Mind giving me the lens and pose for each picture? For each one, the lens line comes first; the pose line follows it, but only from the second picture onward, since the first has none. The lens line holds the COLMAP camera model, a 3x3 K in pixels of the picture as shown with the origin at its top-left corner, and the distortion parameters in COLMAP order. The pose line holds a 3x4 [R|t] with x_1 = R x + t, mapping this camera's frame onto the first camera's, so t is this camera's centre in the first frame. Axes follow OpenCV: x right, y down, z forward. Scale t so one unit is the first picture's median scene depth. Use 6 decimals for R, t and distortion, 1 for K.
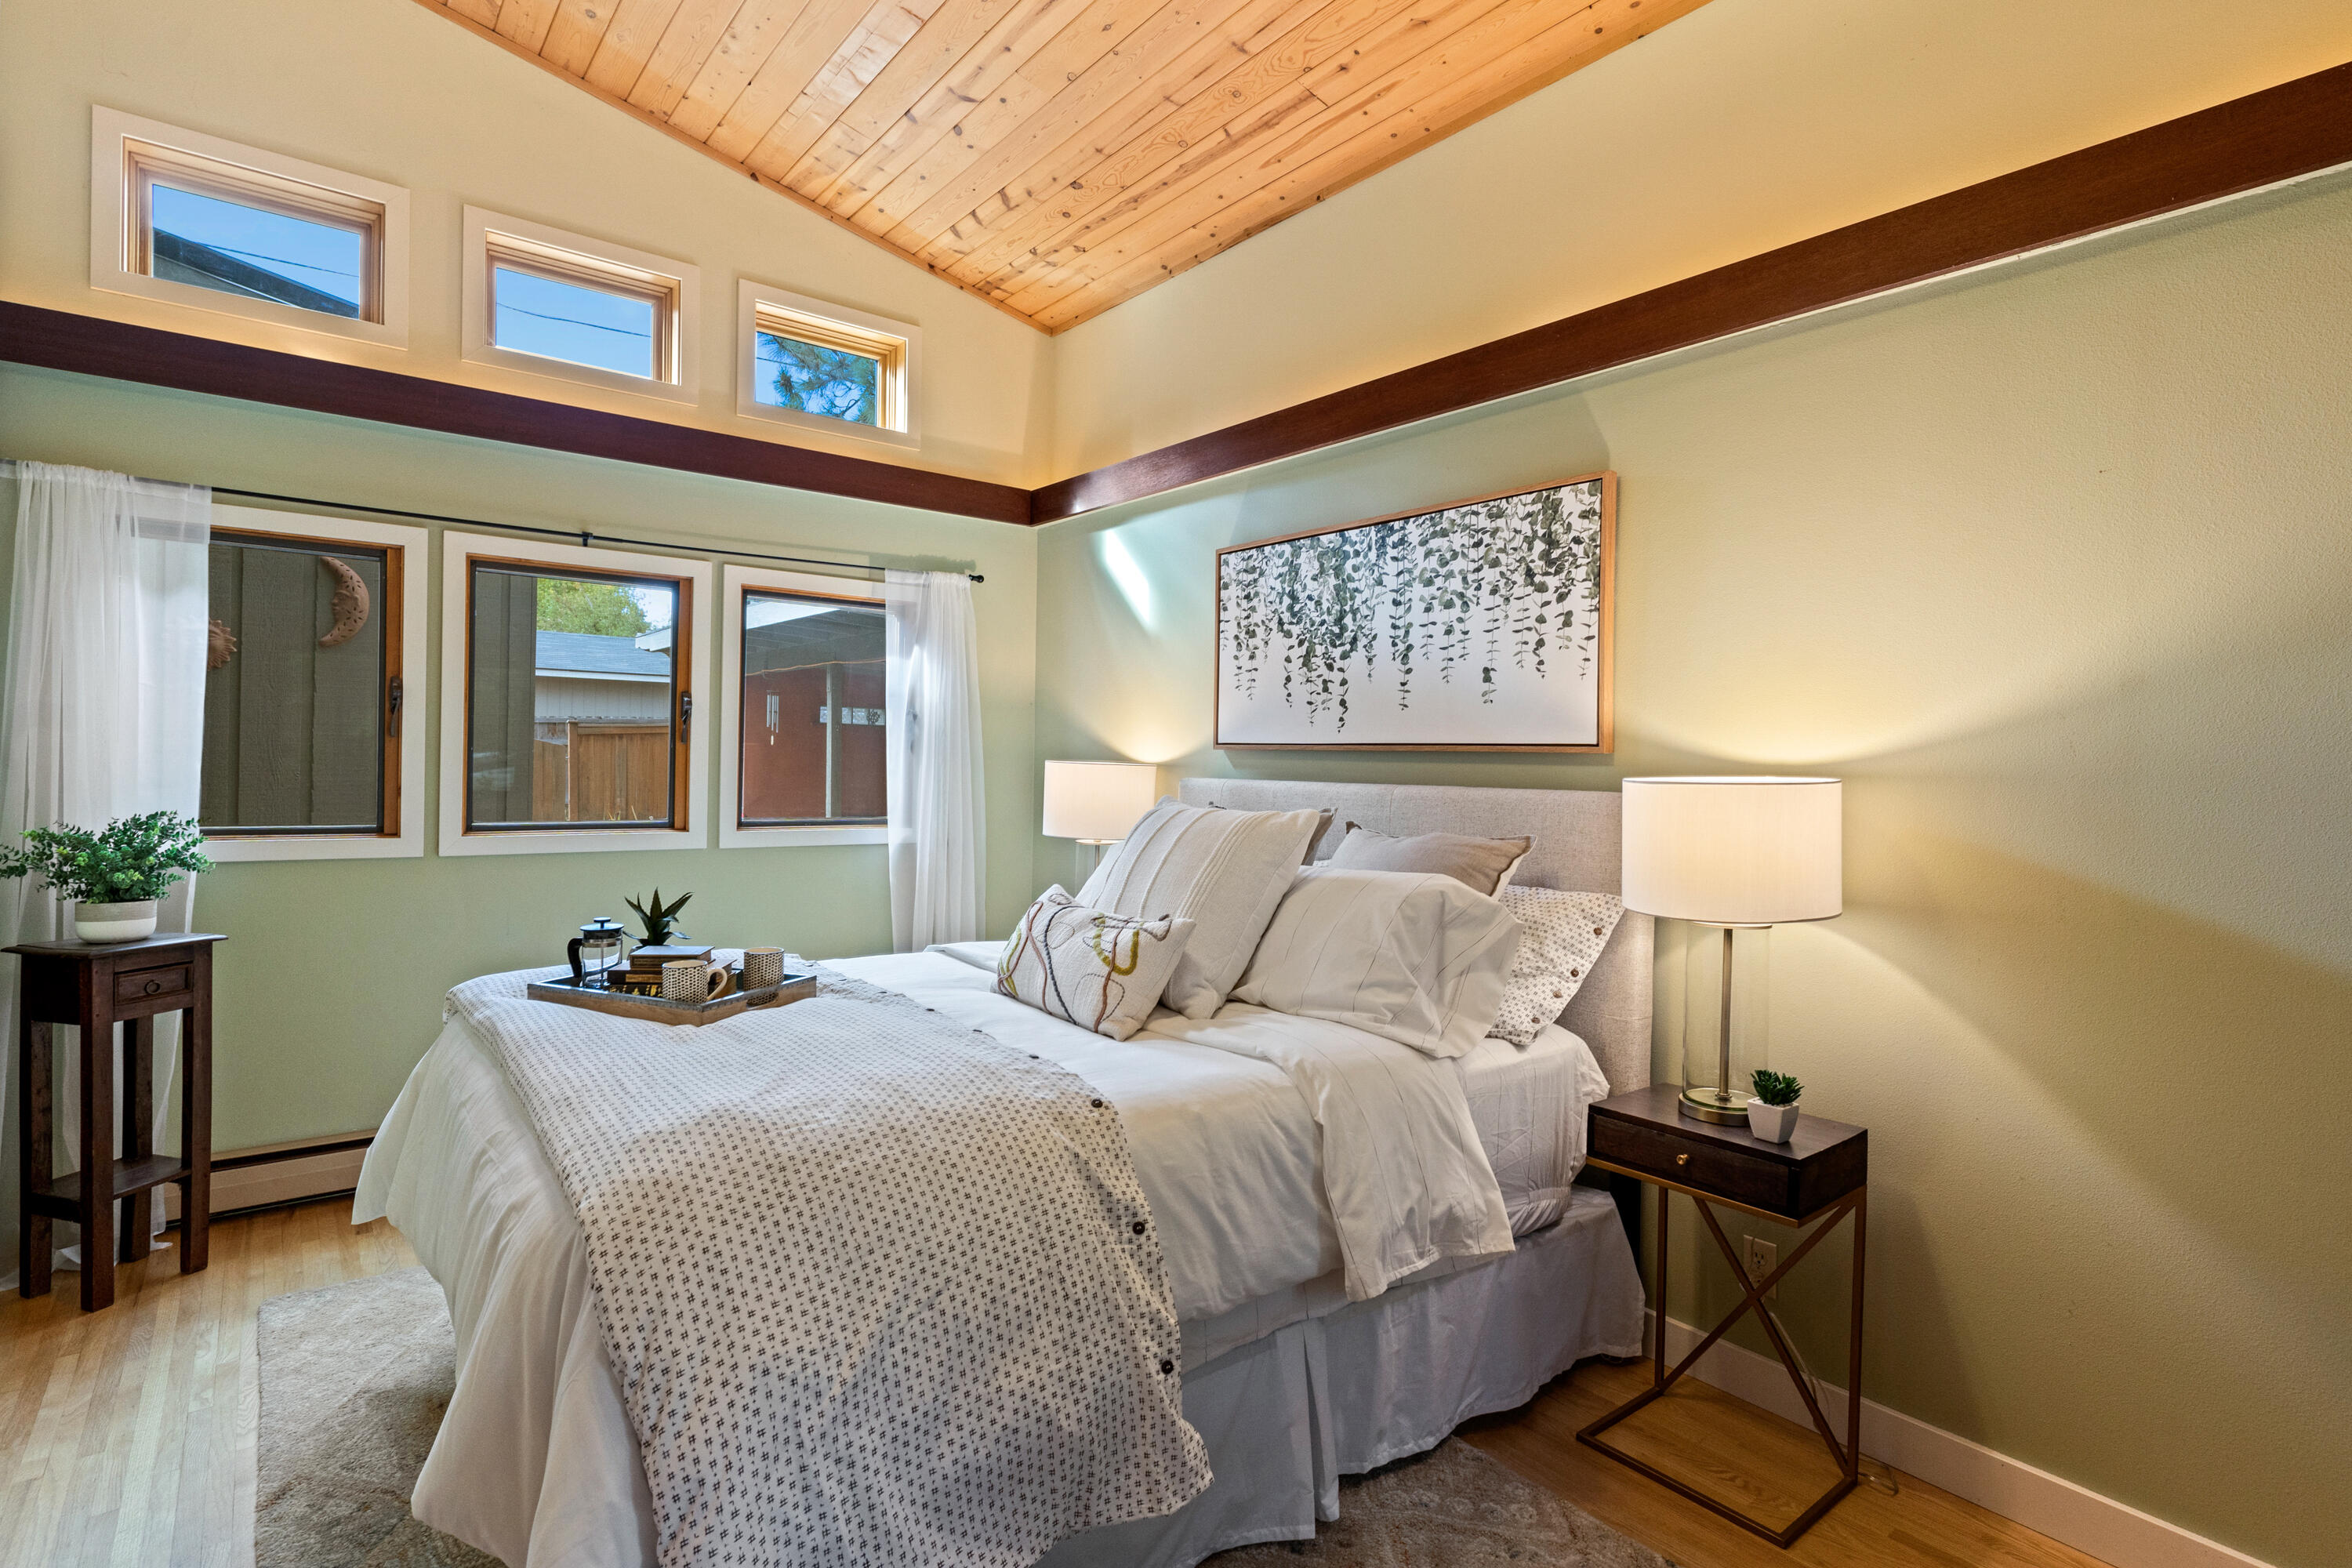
lens RADIAL K [[1126.7, 0, 1175.8], [0, 1126.7, 768.6], [0, 0, 1]] dist [0.001208, -0.000581]
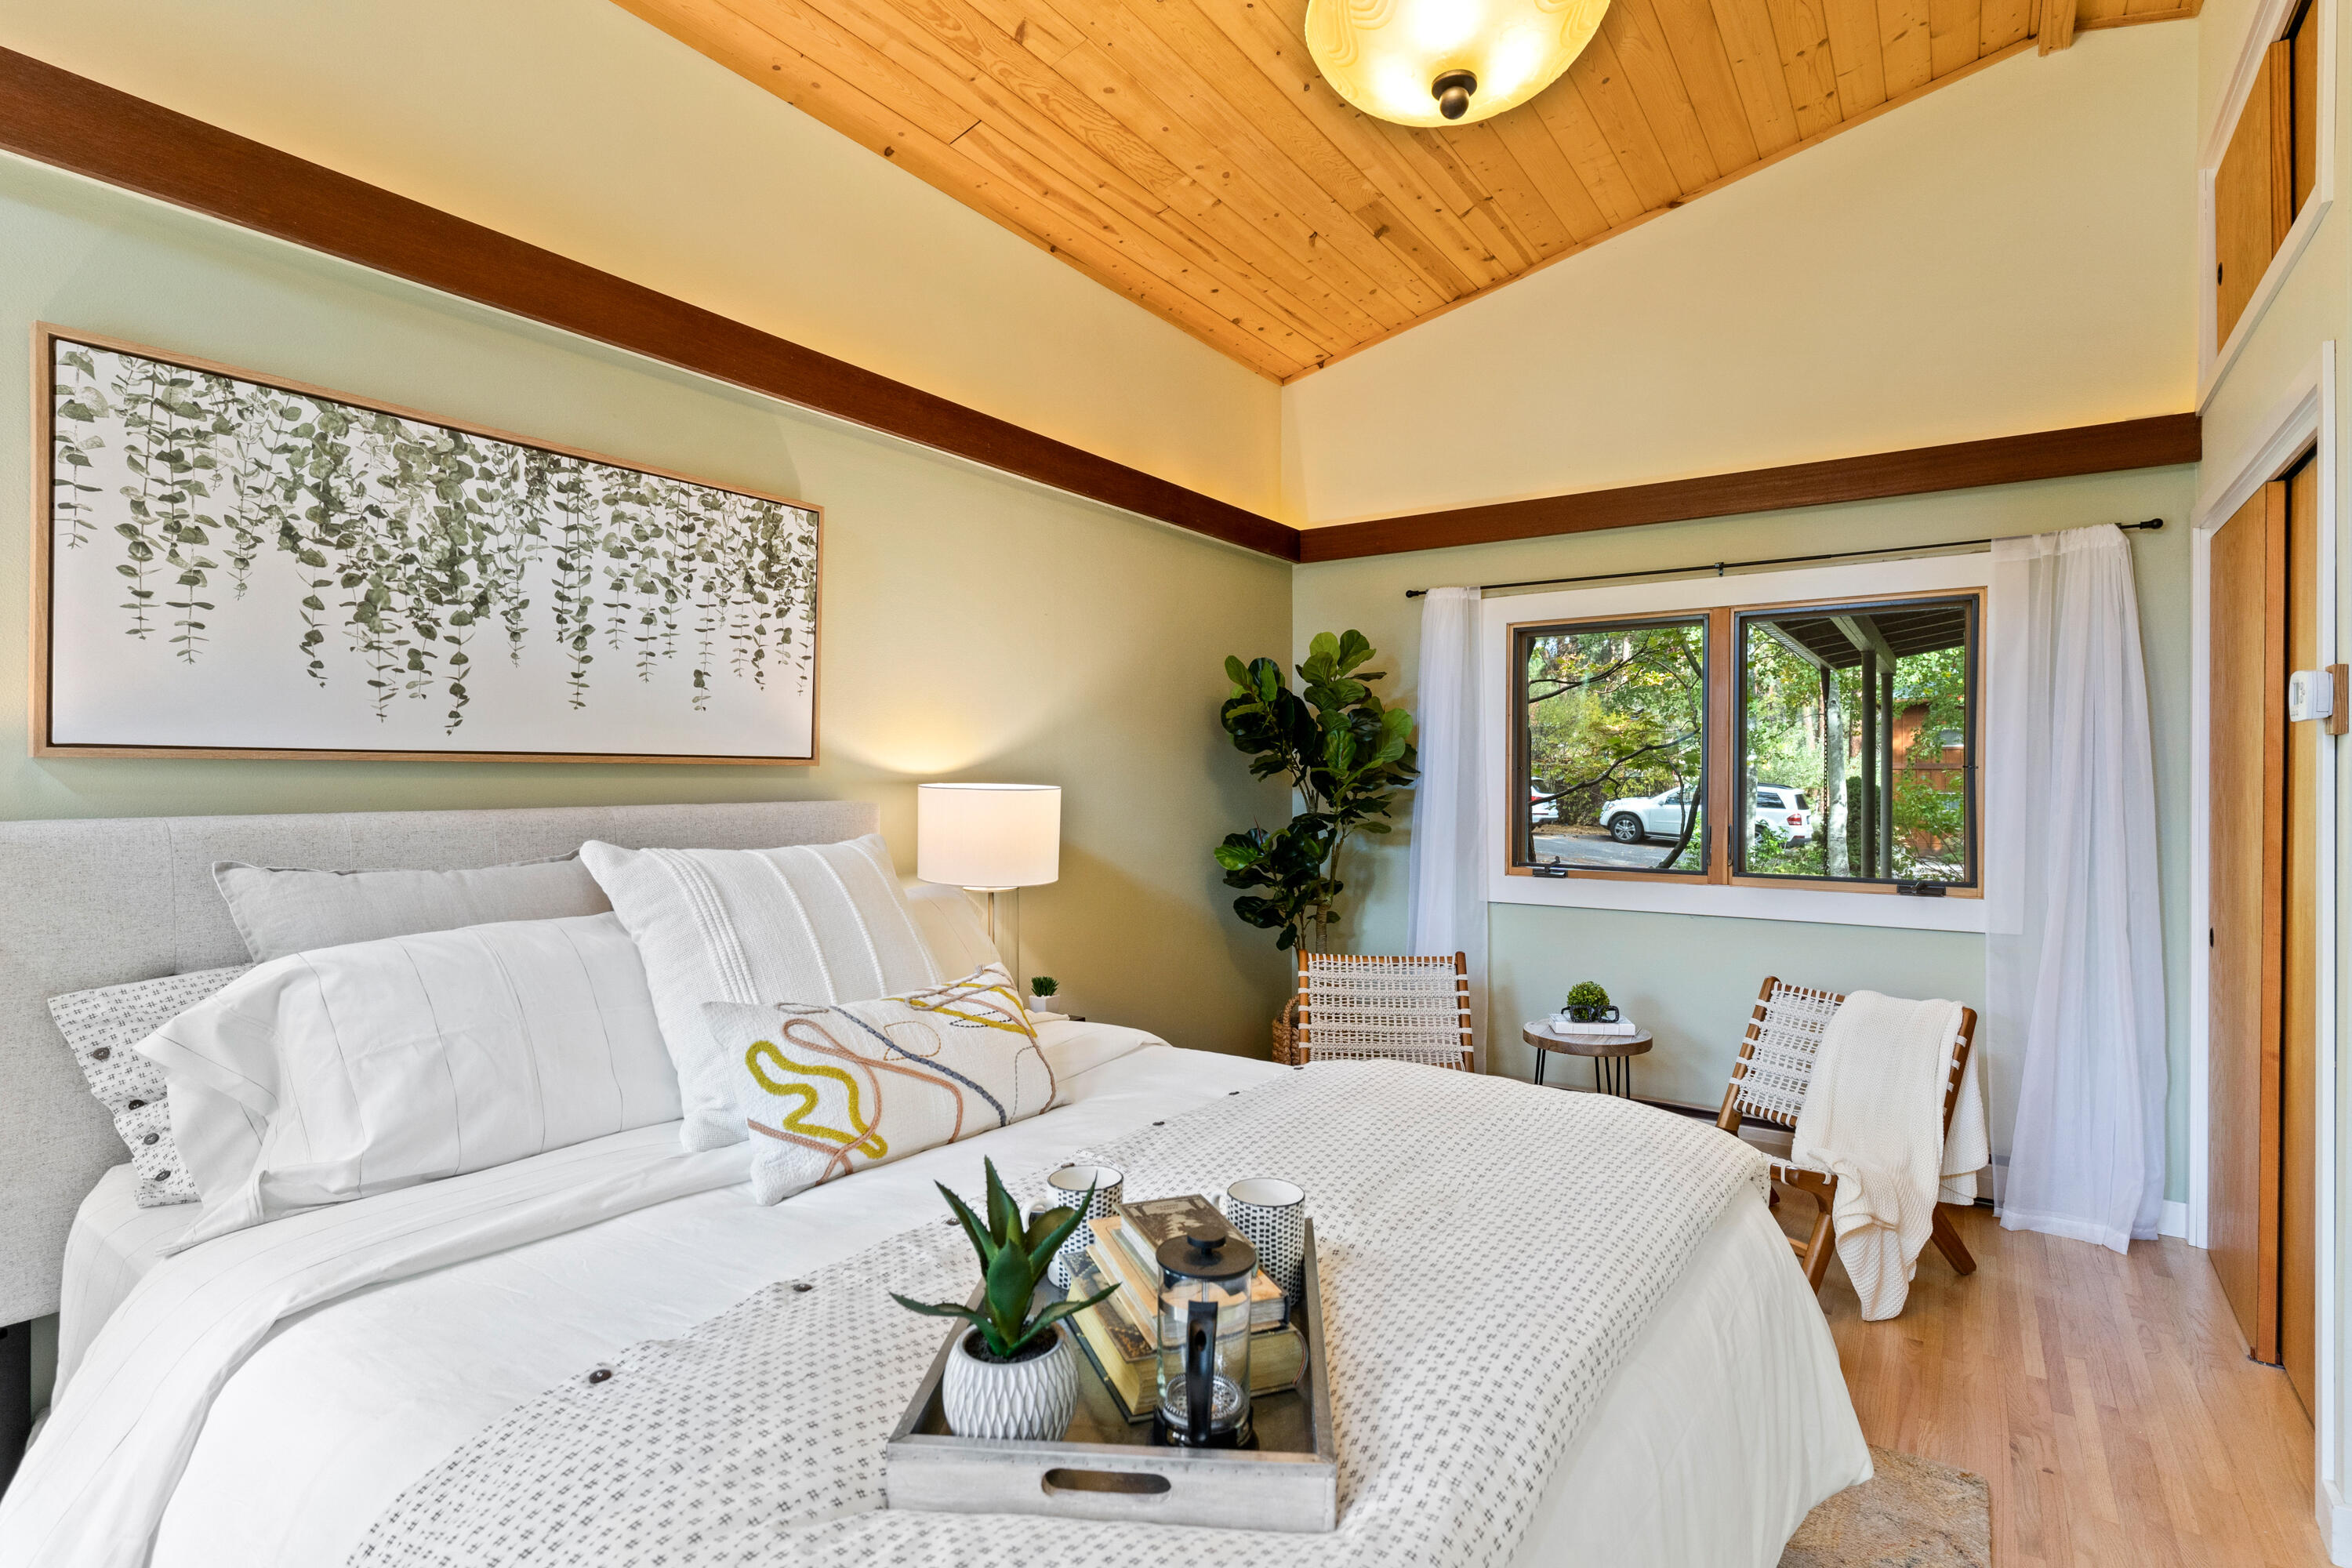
lens RADIAL K [[1126.7, 0, 1176.9], [0, 1126.7, 779.7], [0, 0, 1]] dist [0.001208, -0.000581]
pose [[-0.276782, -0.024608, 0.960617, -0.659543], [-0.001408, 0.999681, 0.025204, -0.024461], [-0.960932, 0.005623, -0.276729, 0.837189]]
